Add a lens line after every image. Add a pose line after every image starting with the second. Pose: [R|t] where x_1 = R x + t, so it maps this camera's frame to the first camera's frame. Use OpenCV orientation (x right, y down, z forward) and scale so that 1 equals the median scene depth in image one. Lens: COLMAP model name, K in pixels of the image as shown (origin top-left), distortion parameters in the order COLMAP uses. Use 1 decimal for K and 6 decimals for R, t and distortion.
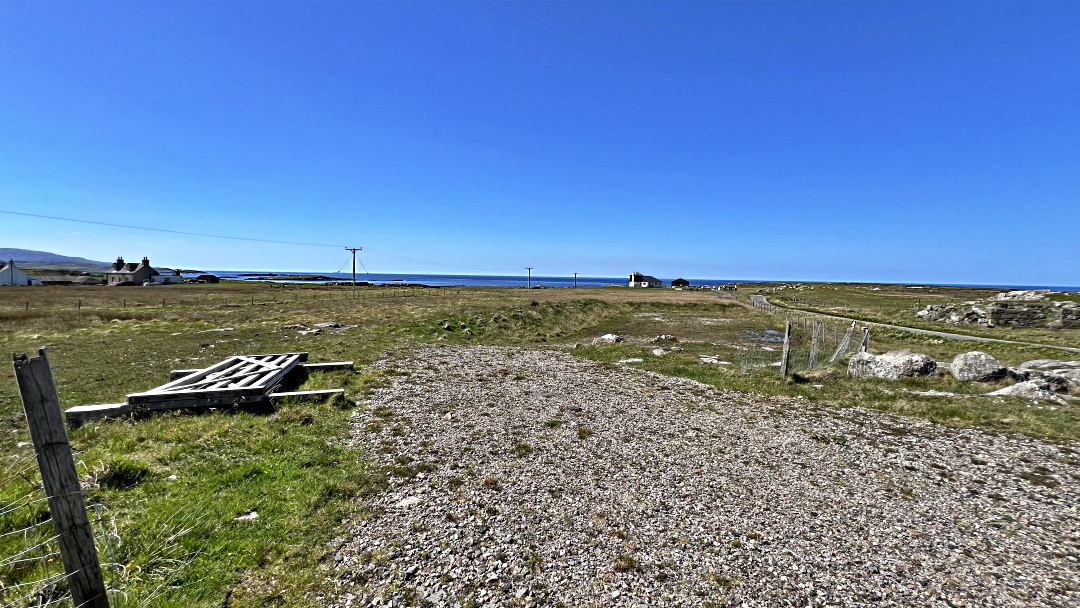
lens RADIAL K [[428.1, 0, 540.0], [0, 428.1, 304.0], [0, 0, 1]] dist [-0.001196, 0.000134]
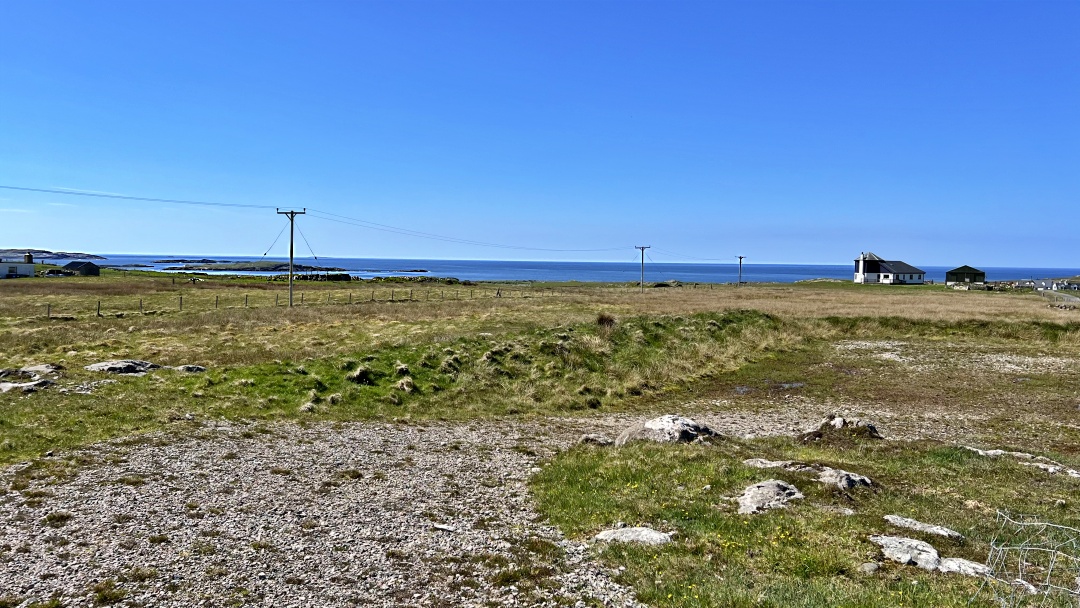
lens RADIAL K [[804.9, 0, 540.0], [0, 804.9, 304.0], [0, 0, 1]] dist [0.029436, -0.007513]
pose [[0.985604, 0.005465, -0.168980, 0.019739], [-0.007776, 0.999885, -0.013020, -0.001849], [0.168890, 0.014147, 0.985533, 0.034212]]
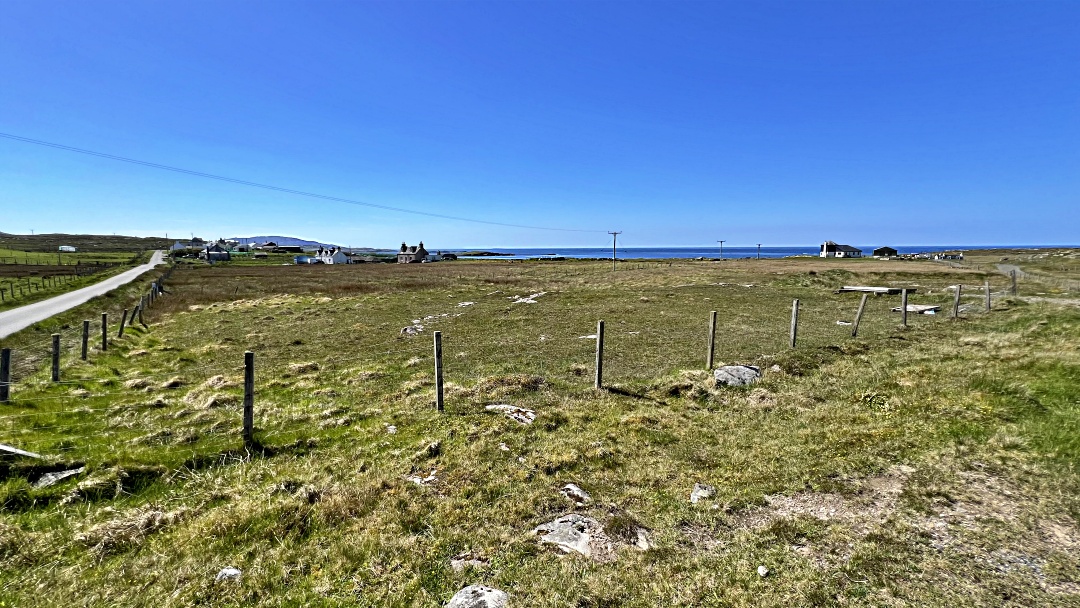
lens RADIAL K [[428.1, 0, 540.0], [0, 428.1, 304.0], [0, 0, 1]] dist [-0.001196, 0.000134]
pose [[0.942395, 0.019146, -0.333954, -0.107047], [0.001910, 0.998036, 0.062608, 0.003365], [0.334497, -0.059640, 0.940508, -0.164103]]
